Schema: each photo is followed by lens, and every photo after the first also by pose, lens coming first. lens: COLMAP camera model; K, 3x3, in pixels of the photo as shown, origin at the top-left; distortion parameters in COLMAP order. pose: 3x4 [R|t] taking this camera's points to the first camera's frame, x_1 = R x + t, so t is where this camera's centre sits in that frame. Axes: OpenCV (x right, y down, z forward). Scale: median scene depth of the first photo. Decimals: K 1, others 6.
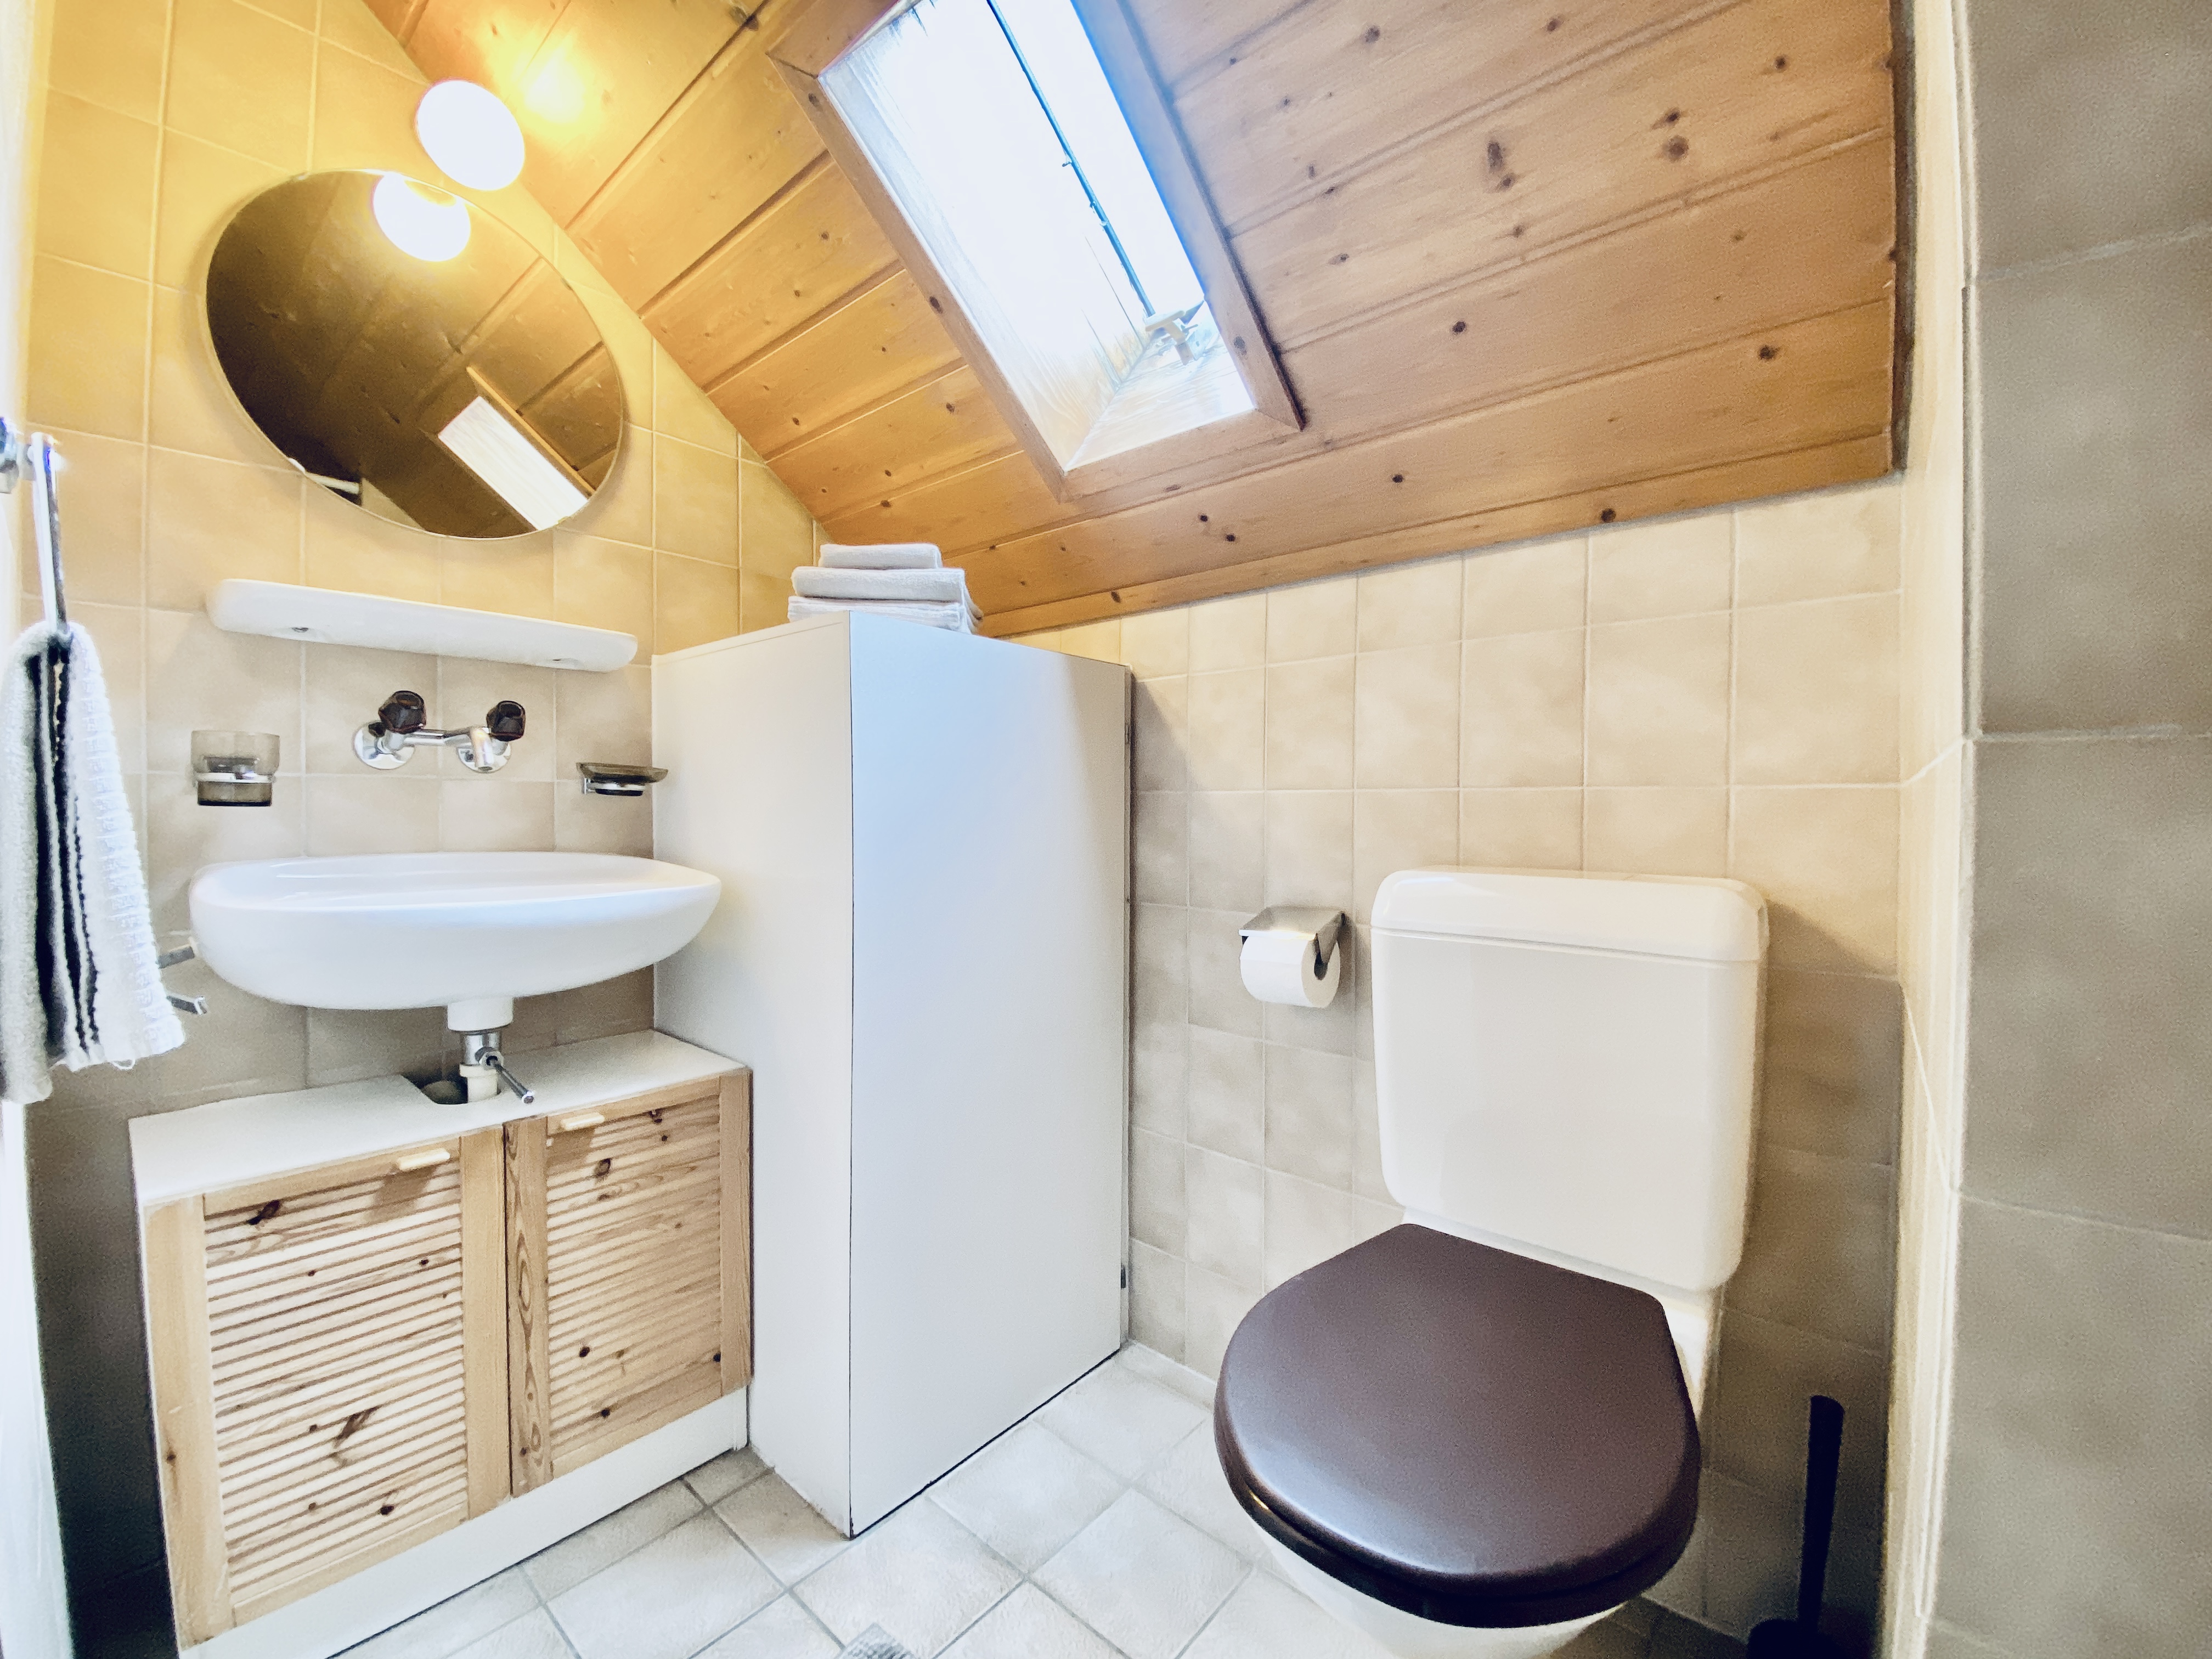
lens RADIAL K [[897.8, 0, 1100.2], [0, 897.8, 834.0], [0, 0, 1]] dist [-0.000074, -0.000046]
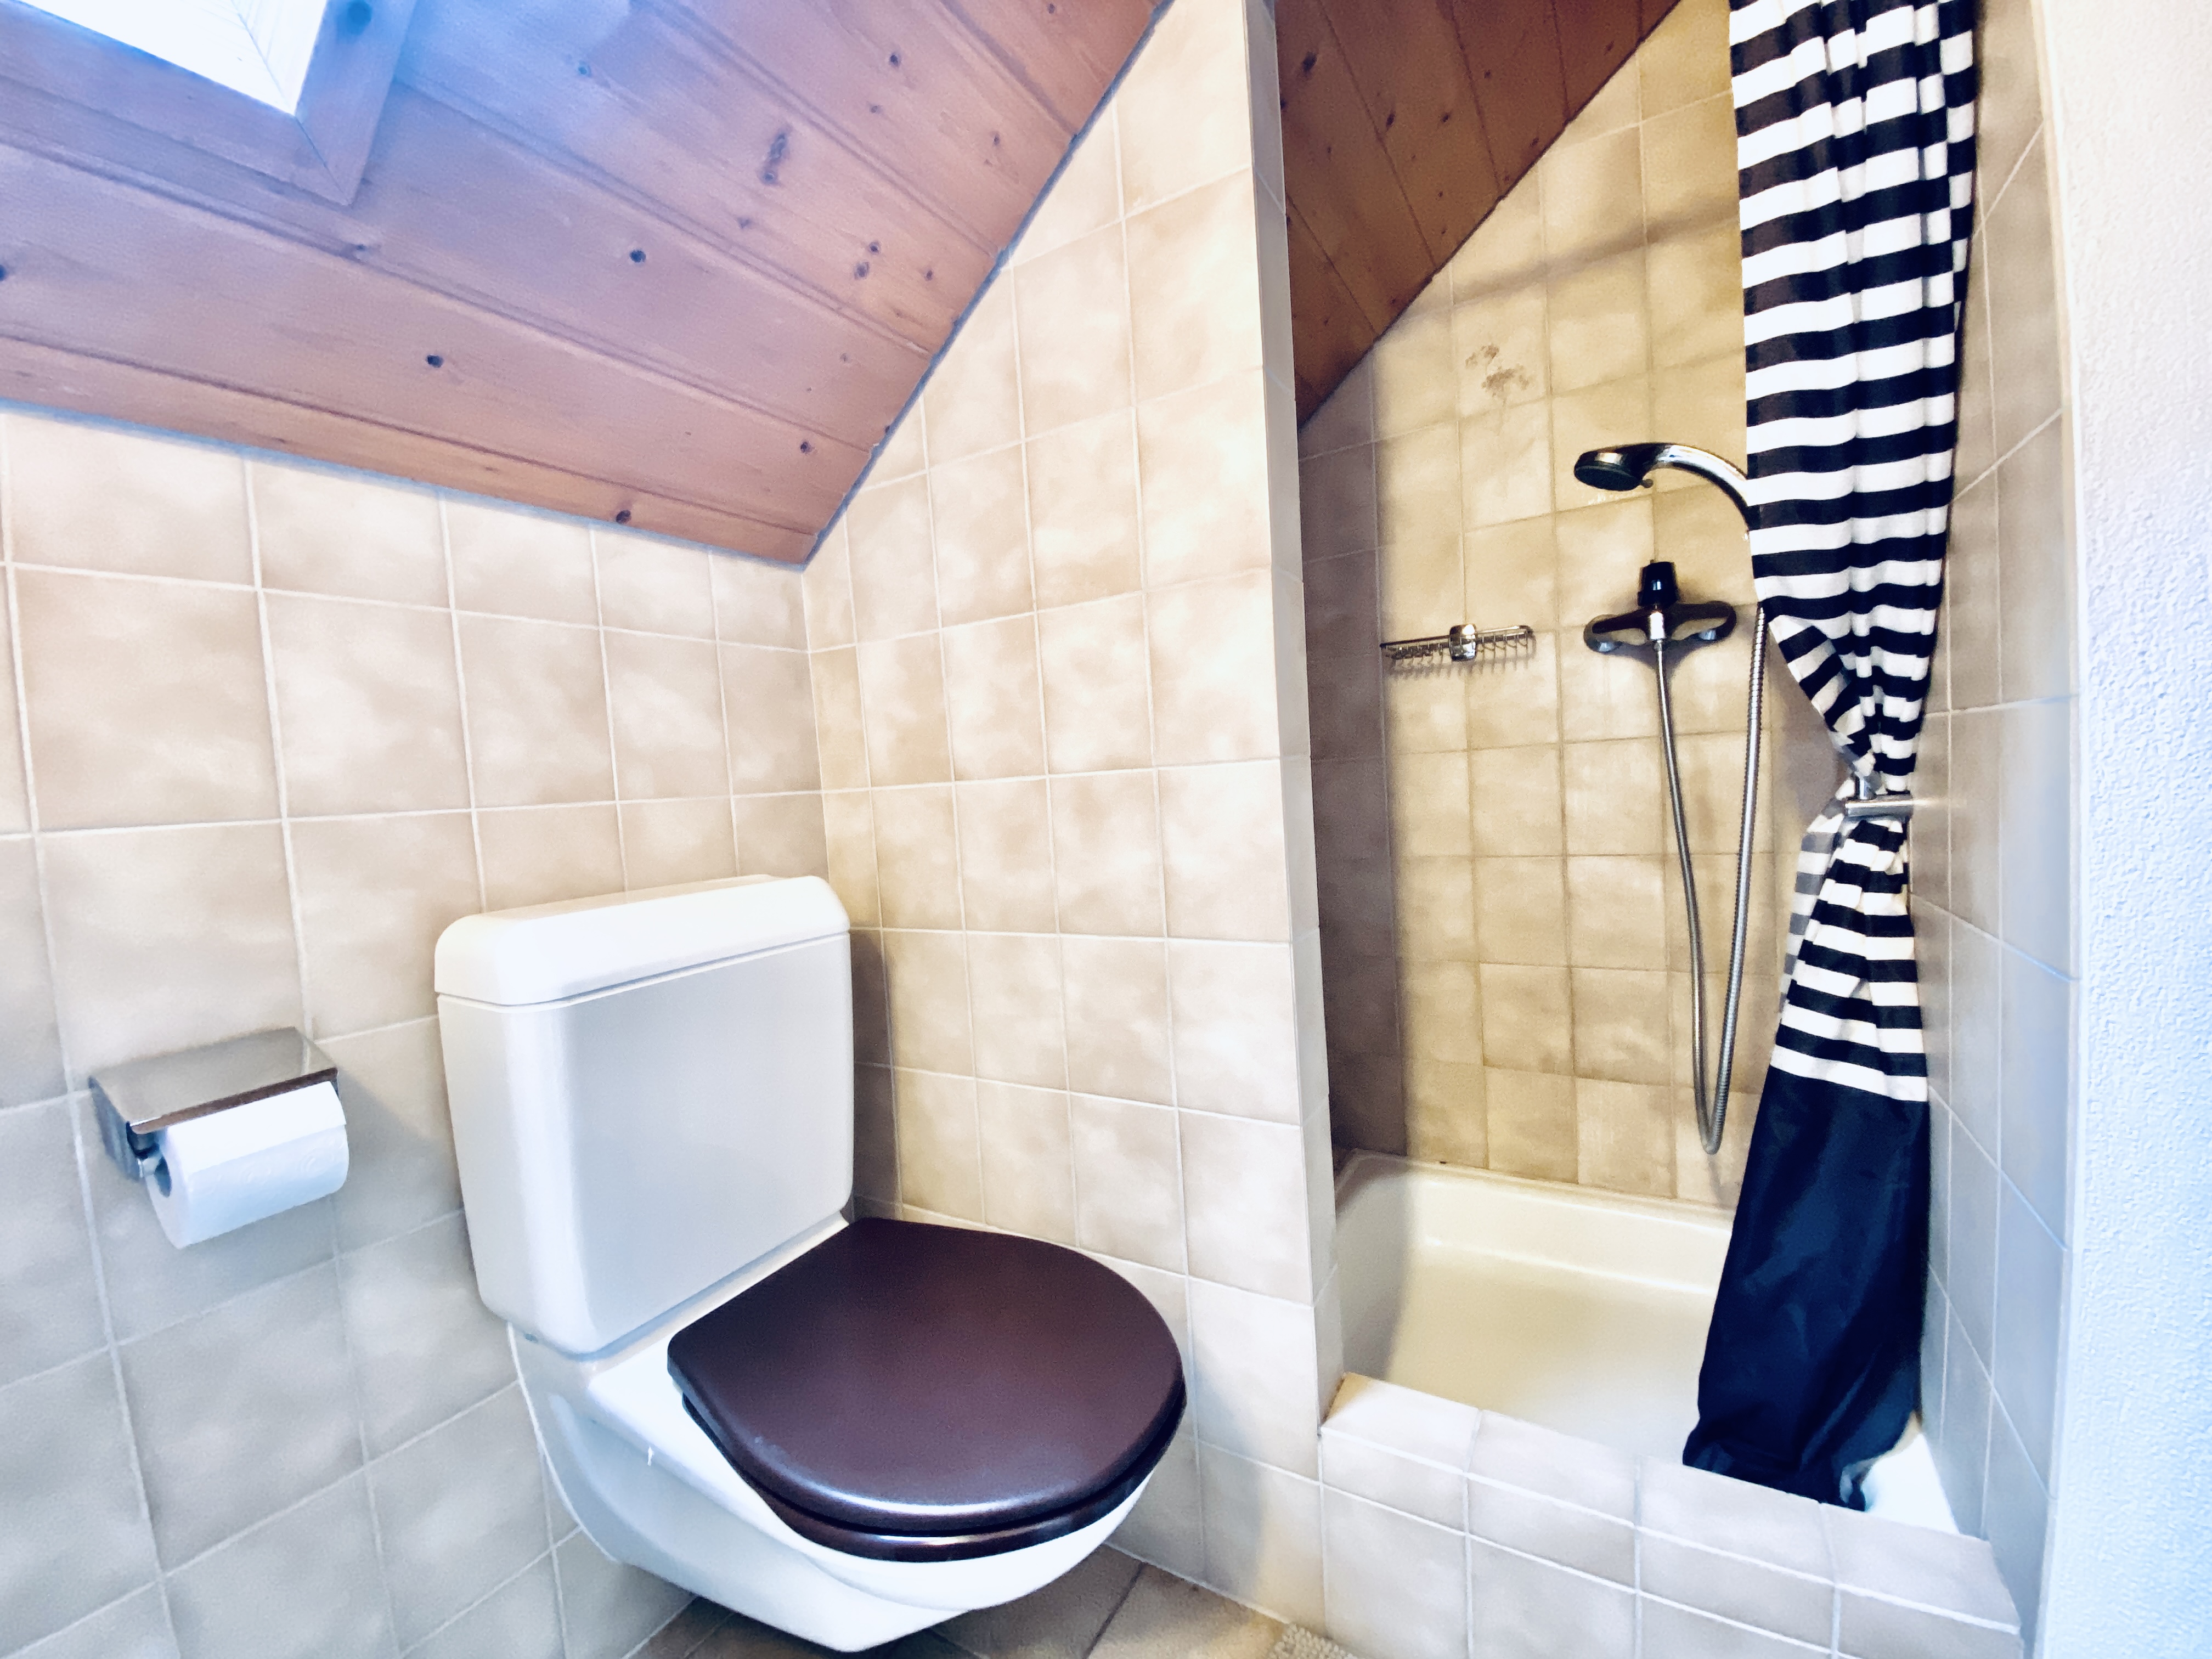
lens RADIAL K [[897.8, 0, 1104.2], [0, 897.8, 839.2], [0, 0, 1]] dist [-0.000074, -0.000046]
pose [[-0.146798, -0.052279, 0.987784, -0.493247], [0.092124, 0.993540, 0.066275, -0.028800], [-0.984867, 0.100728, -0.141034, 0.686060]]
